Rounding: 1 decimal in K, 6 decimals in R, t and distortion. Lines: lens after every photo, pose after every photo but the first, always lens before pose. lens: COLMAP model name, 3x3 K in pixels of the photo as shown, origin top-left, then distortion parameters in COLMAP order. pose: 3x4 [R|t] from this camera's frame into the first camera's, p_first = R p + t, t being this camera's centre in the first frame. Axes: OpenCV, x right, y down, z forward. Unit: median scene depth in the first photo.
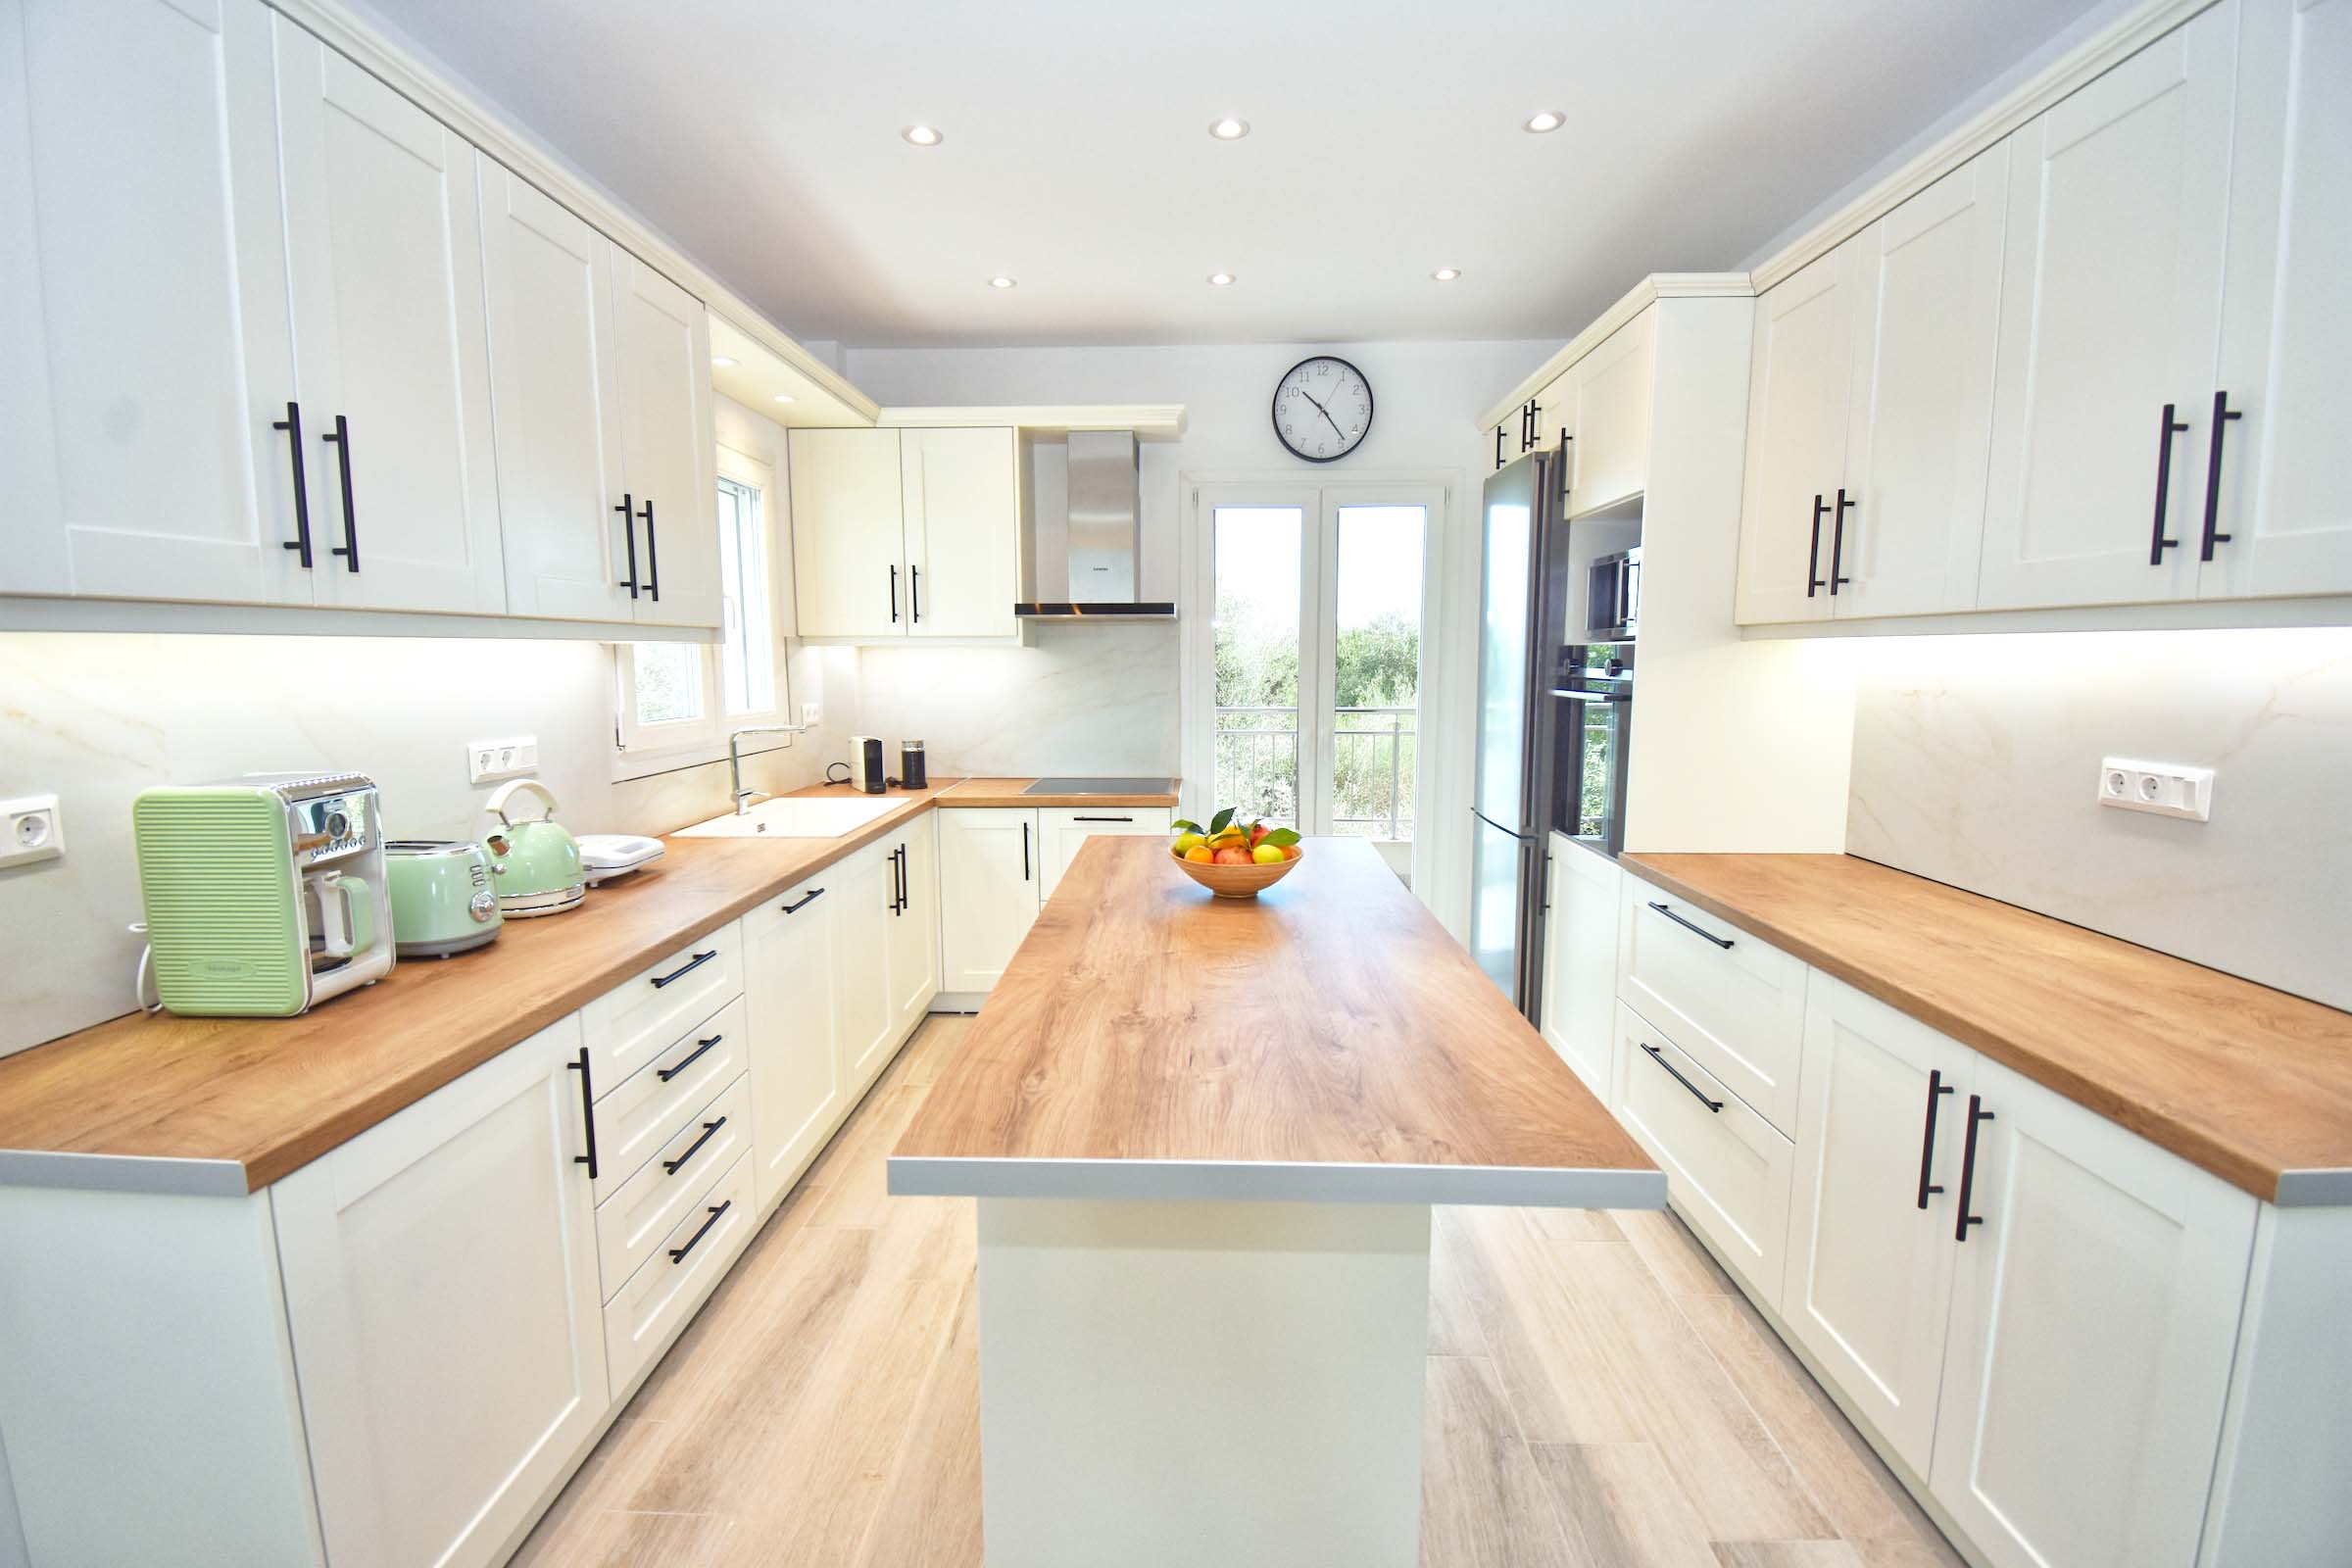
lens RADIAL K [[1036.9, 0, 1173.3], [0, 1036.9, 783.6], [0, 0, 1]] dist [0.024055, -0.029435]
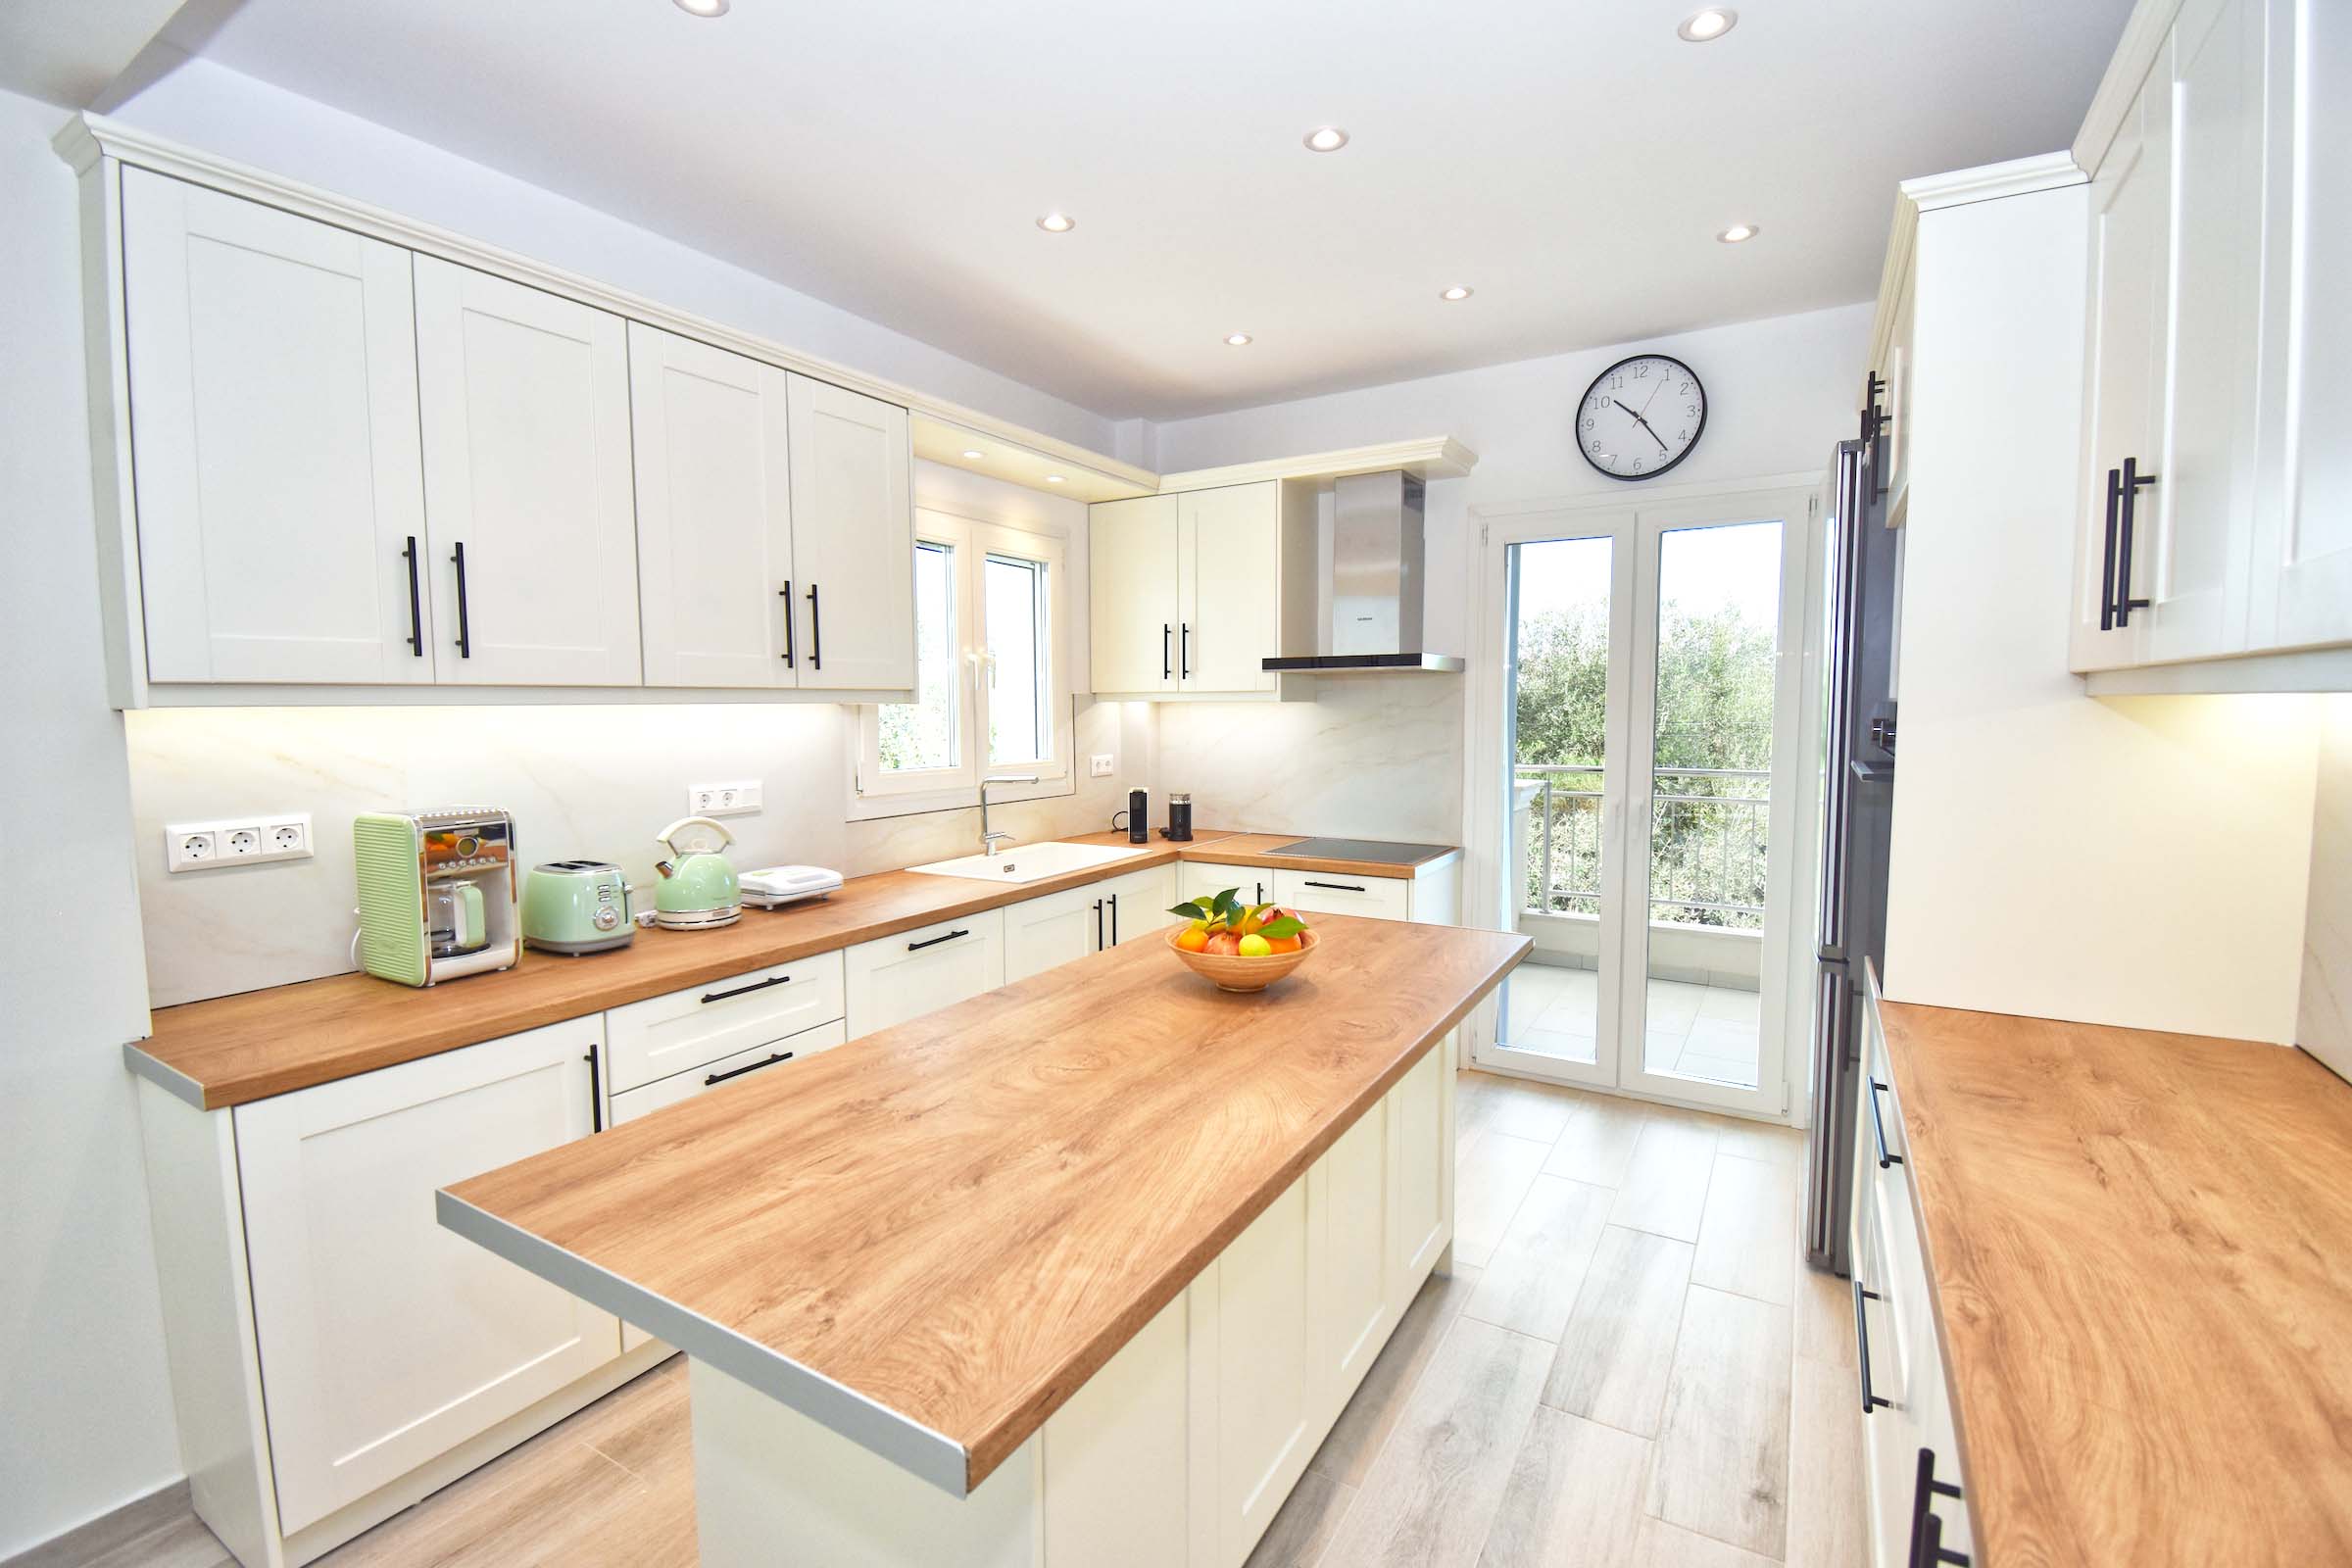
lens RADIAL K [[1036.9, 0, 1173.3], [0, 1036.9, 783.6], [0, 0, 1]] dist [0.024055, -0.029435]
pose [[0.871948, 0.035454, -0.488313, 0.362961], [-0.057270, 0.997914, -0.029808, -0.030425], [0.486237, 0.053957, 0.872159, 0.158264]]
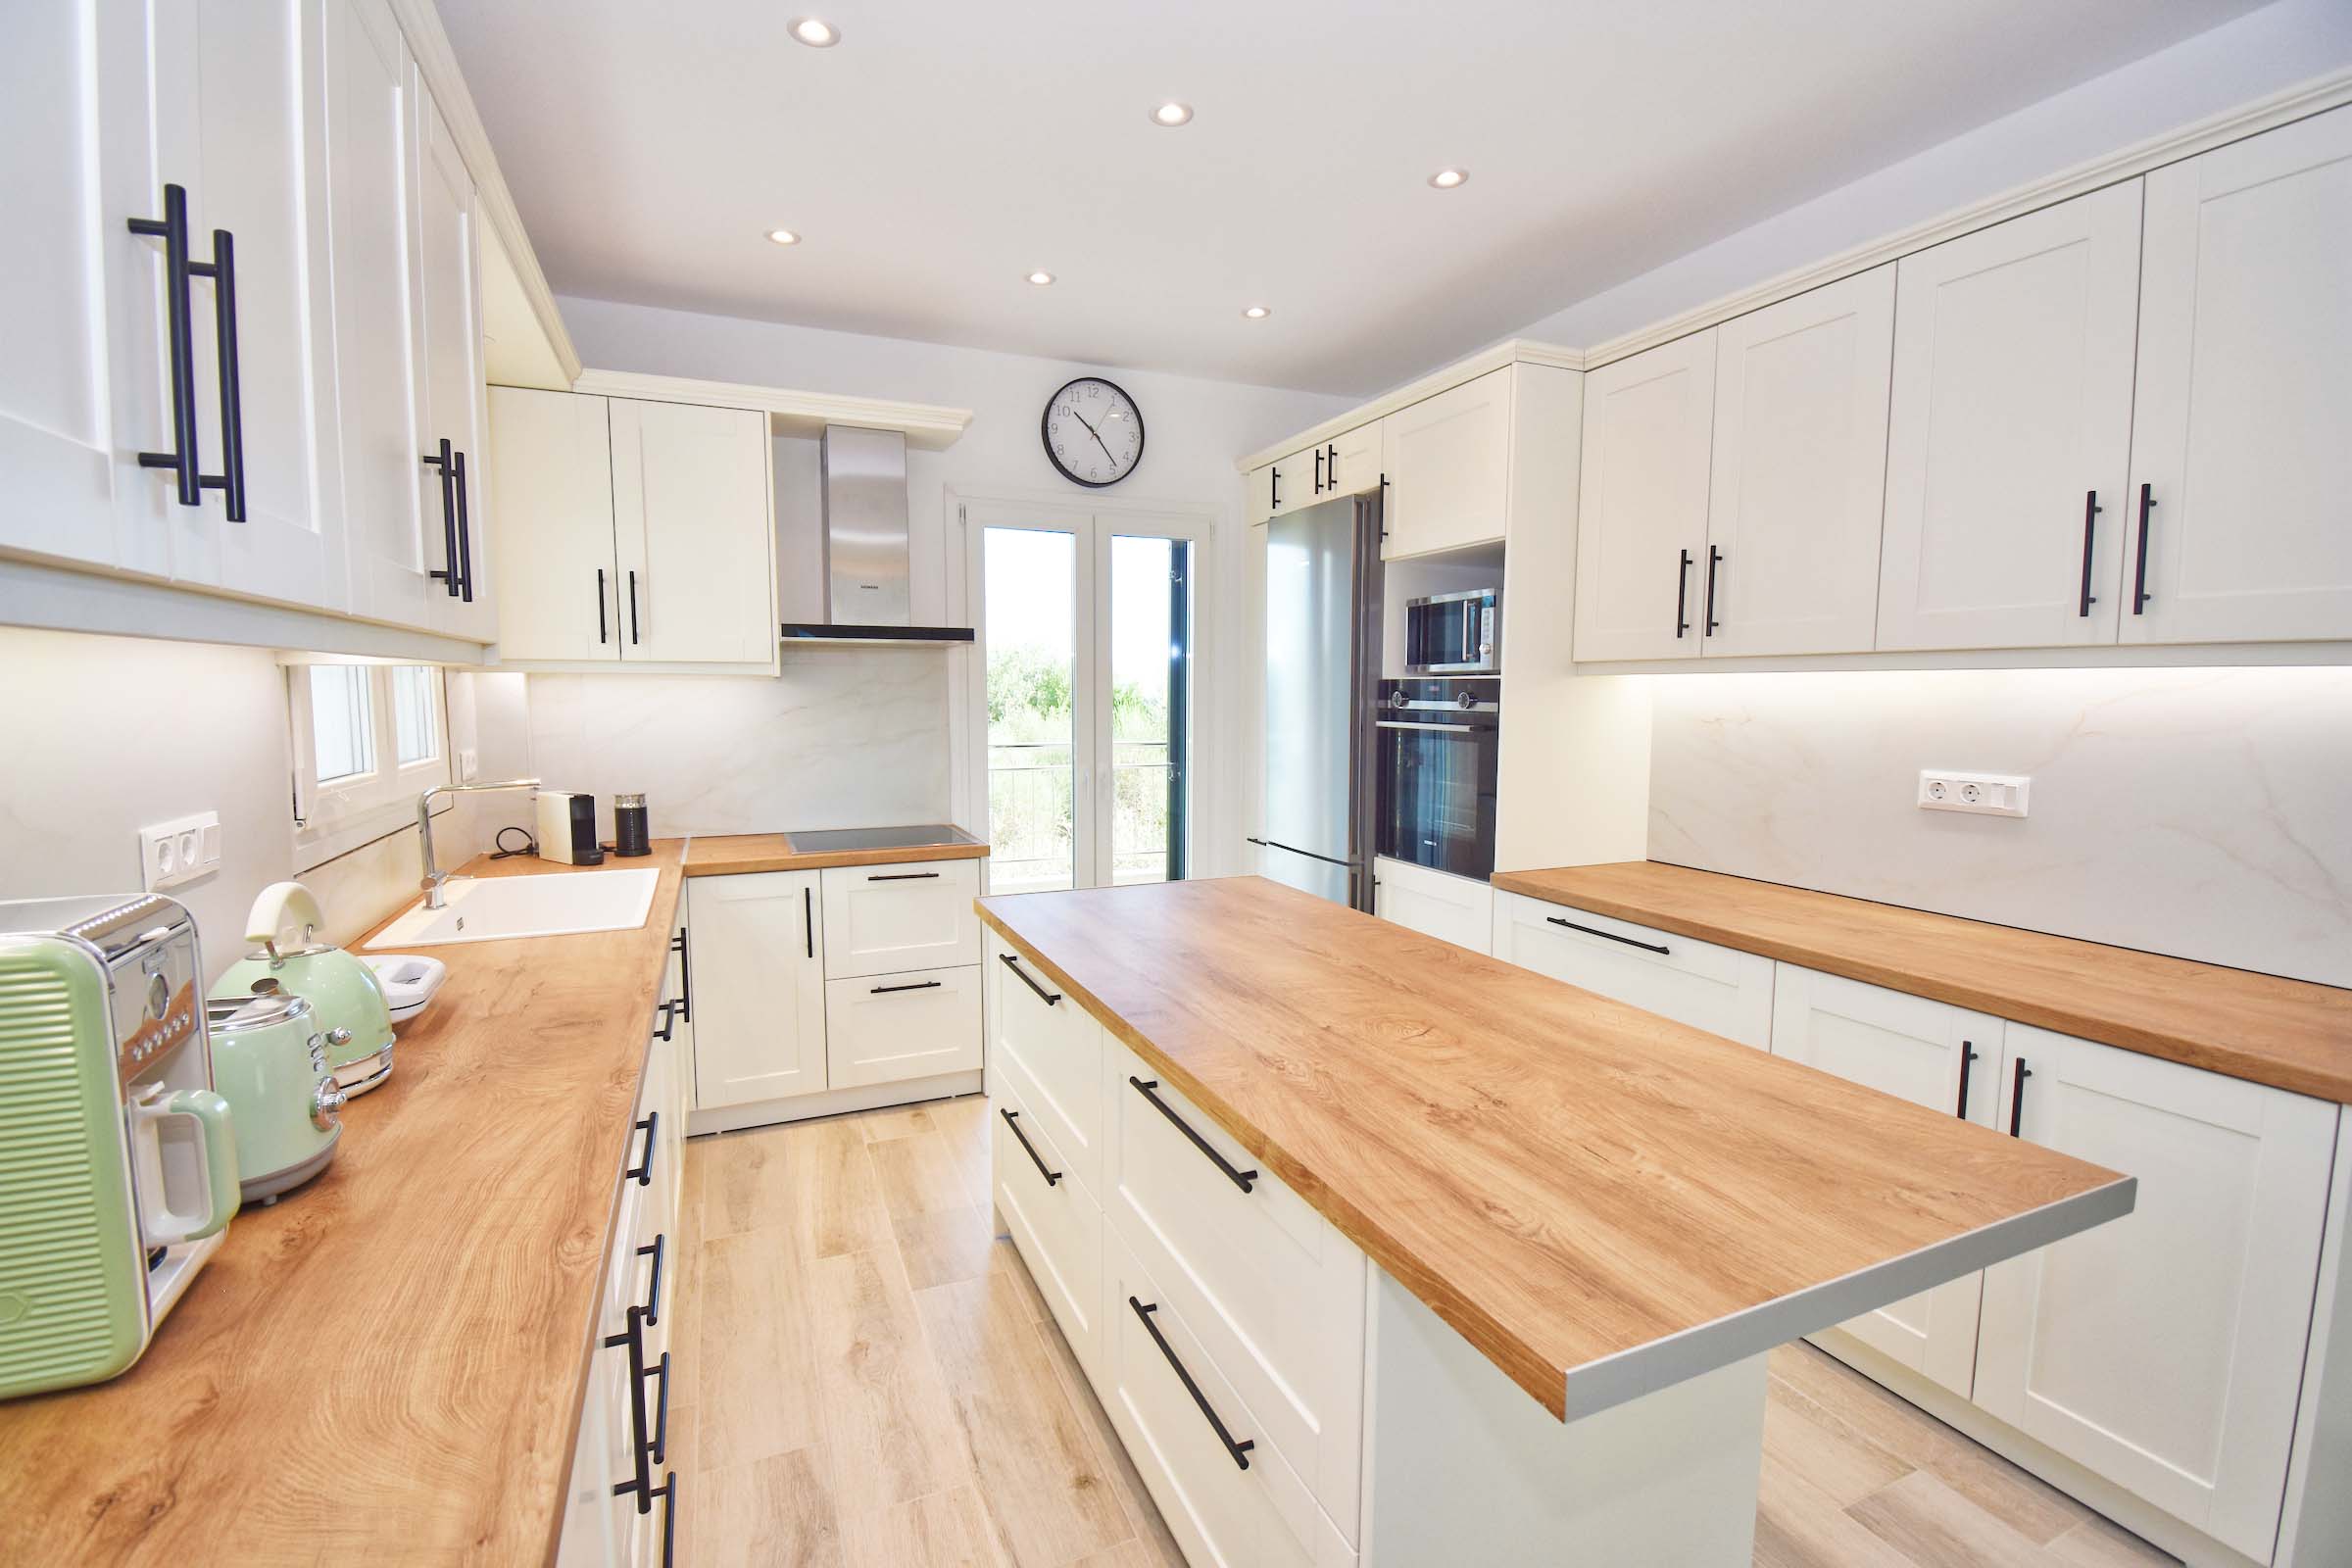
lens RADIAL K [[1036.9, 0, 1173.3], [0, 1036.9, 783.6], [0, 0, 1]] dist [0.024055, -0.029435]
pose [[0.904368, -0.035022, 0.425314, -0.321827], [0.048931, 0.998564, -0.021819, -0.018224], [-0.423939, 0.040543, 0.904783, 0.175849]]
